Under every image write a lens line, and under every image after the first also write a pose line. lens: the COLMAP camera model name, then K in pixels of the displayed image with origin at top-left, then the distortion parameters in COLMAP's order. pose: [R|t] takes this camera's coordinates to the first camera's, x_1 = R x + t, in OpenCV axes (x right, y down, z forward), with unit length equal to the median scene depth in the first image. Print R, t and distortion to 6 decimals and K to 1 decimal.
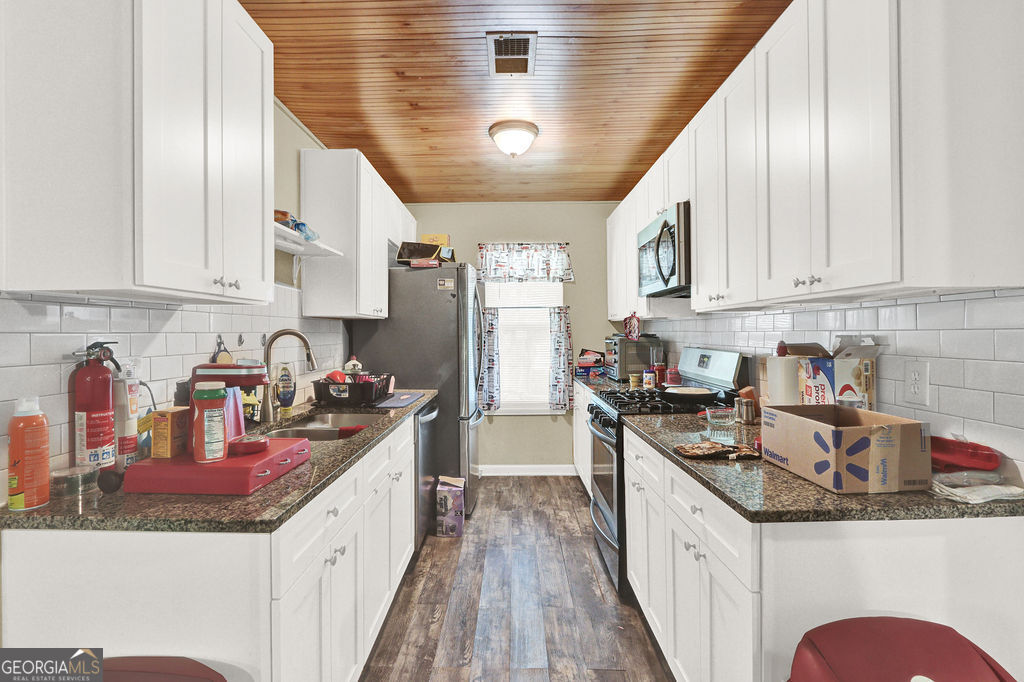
lens RADIAL K [[486.2, 0, 501.0], [0, 486.2, 337.1], [0, 0, 1]] dist [-0.015343, 0.002586]
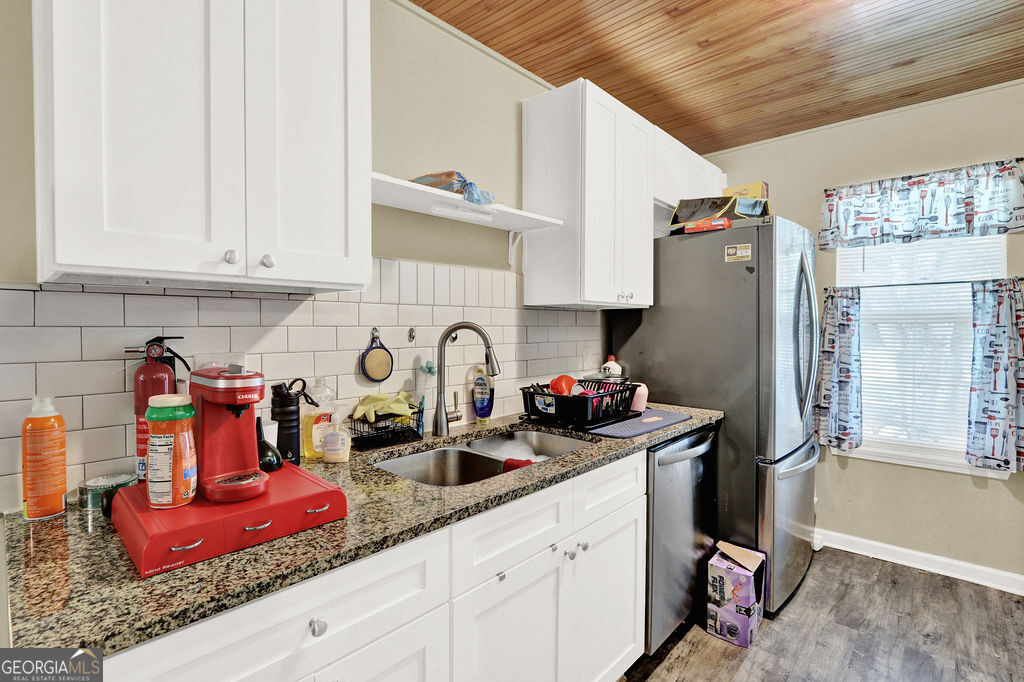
lens RADIAL K [[486.2, 0, 503.5], [0, 486.2, 335.7], [0, 0, 1]] dist [-0.015343, 0.002586]
pose [[0.741147, 0.016088, -0.671150, 0.097925], [-0.008317, 0.999856, 0.014784, -0.004264], [0.671292, -0.005375, 0.741174, 0.317233]]
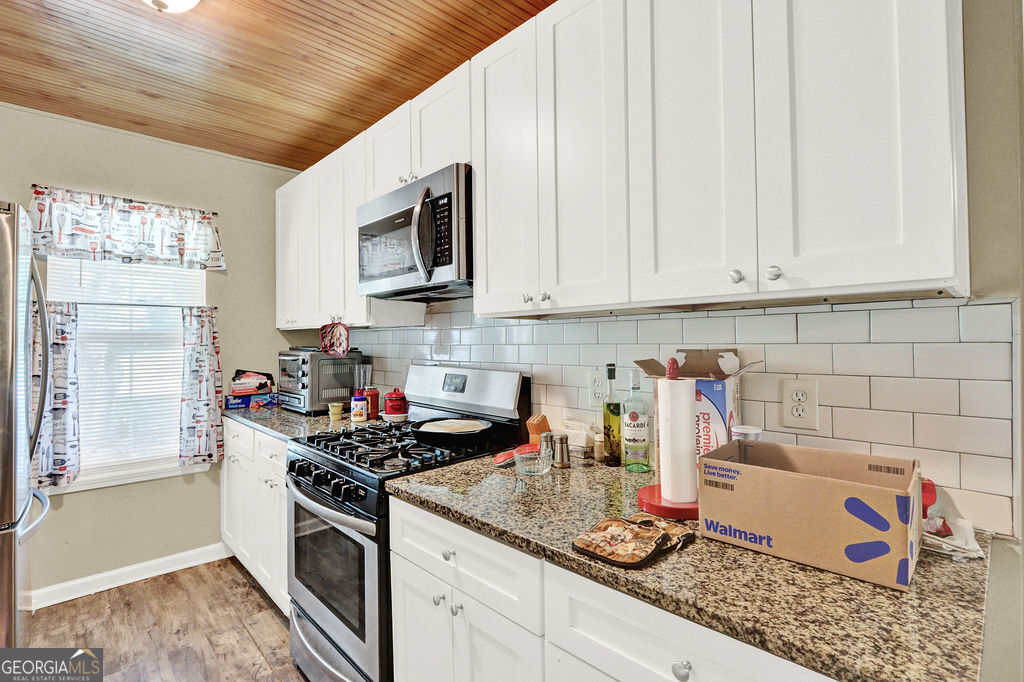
lens RADIAL K [[486.2, 0, 502.3], [0, 486.2, 335.2], [0, 0, 1]] dist [-0.015343, 0.002586]
pose [[0.714942, 0.011957, 0.699082, -0.059911], [0.008023, 0.999648, -0.025302, -0.005402], [-0.699138, 0.023699, 0.714594, 0.336401]]
